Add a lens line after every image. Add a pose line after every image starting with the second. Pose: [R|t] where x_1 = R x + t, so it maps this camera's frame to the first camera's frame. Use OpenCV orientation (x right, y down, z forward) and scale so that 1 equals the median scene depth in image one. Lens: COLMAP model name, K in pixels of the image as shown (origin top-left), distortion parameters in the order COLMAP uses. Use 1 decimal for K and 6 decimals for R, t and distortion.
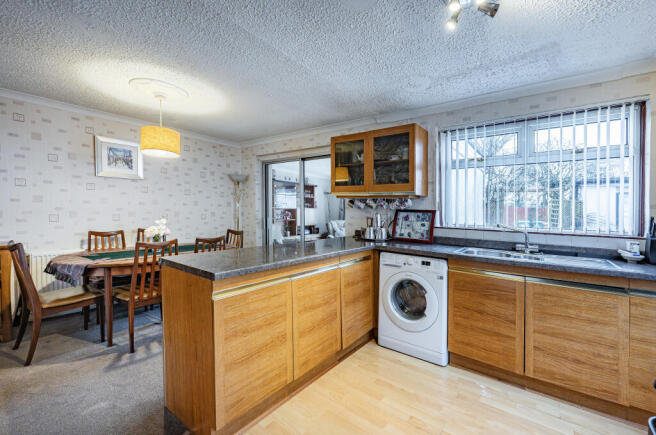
lens RADIAL K [[270.6, 0, 330.0], [0, 270.6, 226.6], [0, 0, 1]] dist [0.000853, -0.000700]
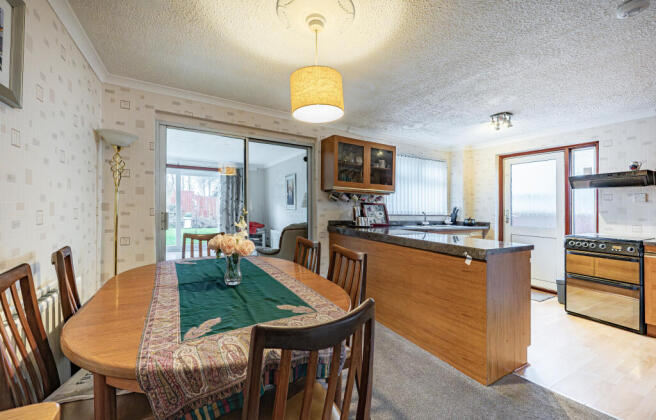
lens RADIAL K [[269.8, 0, 328.8], [0, 269.8, 208.7], [0, 0, 1]] dist [0.001245, 0.000668]
pose [[0.397180, -0.013542, 0.917641, -1.155936], [0.034953, 0.999389, -0.000380, -0.043790], [-0.917075, 0.032226, 0.397411, 0.699013]]
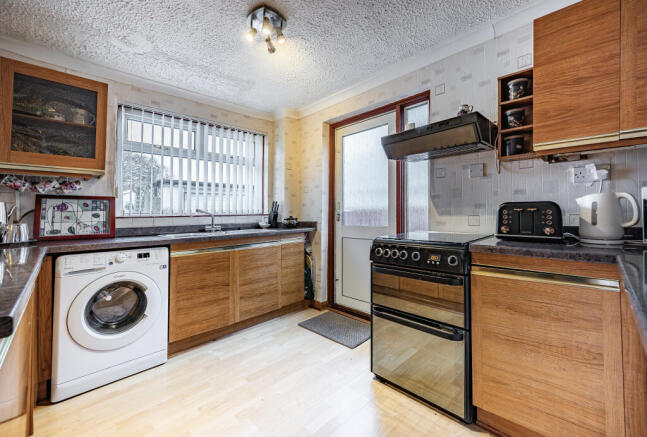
lens RADIAL K [[268.3, 0, 333.6], [0, 268.3, 220.9], [0, 0, 1]] dist [-0.000959, -0.000152]
pose [[0.131903, -0.051972, 0.989899, -0.339920], [0.075148, 0.996275, 0.042293, 0.029463], [-0.988410, 0.068811, 0.135317, 0.231707]]
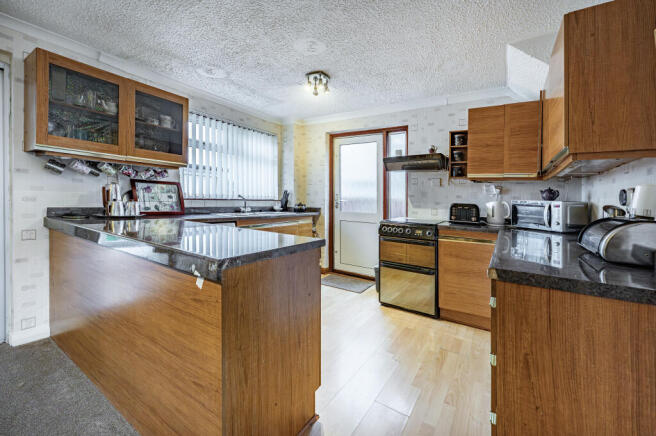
lens RADIAL K [[270.6, 0, 339.4], [0, 270.6, 194.5], [0, 0, 1]] dist [0.000853, -0.000700]
pose [[-0.093764, -0.008123, 0.995561, -0.738487], [0.020933, 0.999730, 0.010129, -0.011695], [-0.995374, 0.021789, -0.093569, 0.487477]]
